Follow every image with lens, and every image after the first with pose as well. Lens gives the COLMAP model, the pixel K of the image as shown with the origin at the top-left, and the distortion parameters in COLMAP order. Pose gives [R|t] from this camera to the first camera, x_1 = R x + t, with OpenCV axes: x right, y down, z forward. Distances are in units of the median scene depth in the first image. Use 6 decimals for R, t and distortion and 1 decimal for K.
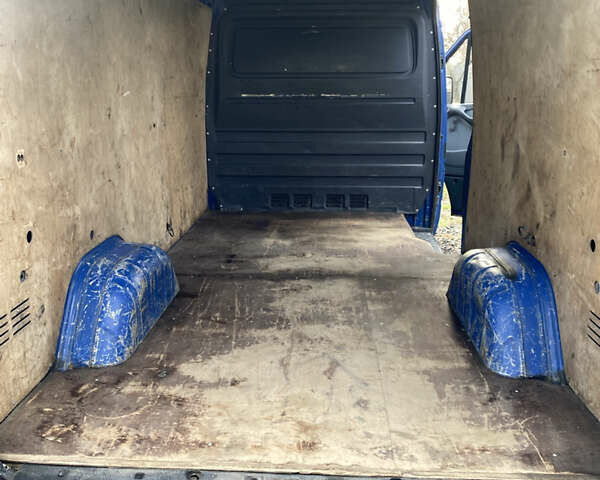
lens RADIAL K [[625.4, 0, 300.0], [0, 625.4, 240.0], [0, 0, 1]] dist [0.003269, -0.005572]
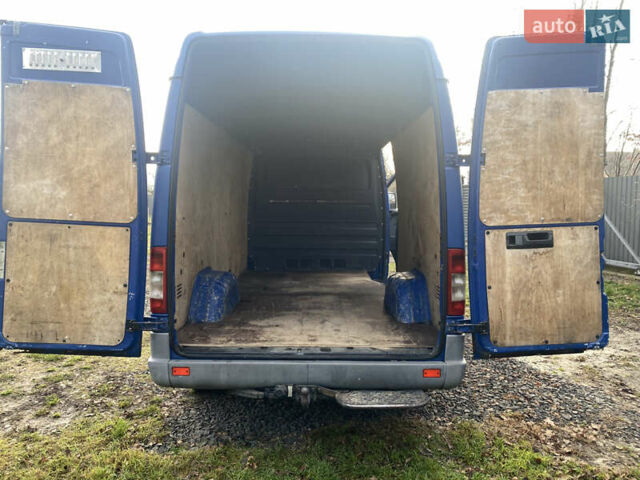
lens RADIAL K [[677.9, 0, 320.0], [0, 677.9, 240.0], [0, 0, 1]] dist [-0.087467, -0.002341]
pose [[0.998947, 0.009708, 0.044829, -0.055796], [-0.000278, 0.978607, -0.205740, 0.354030], [-0.045867, 0.205511, 0.977579, -1.100489]]
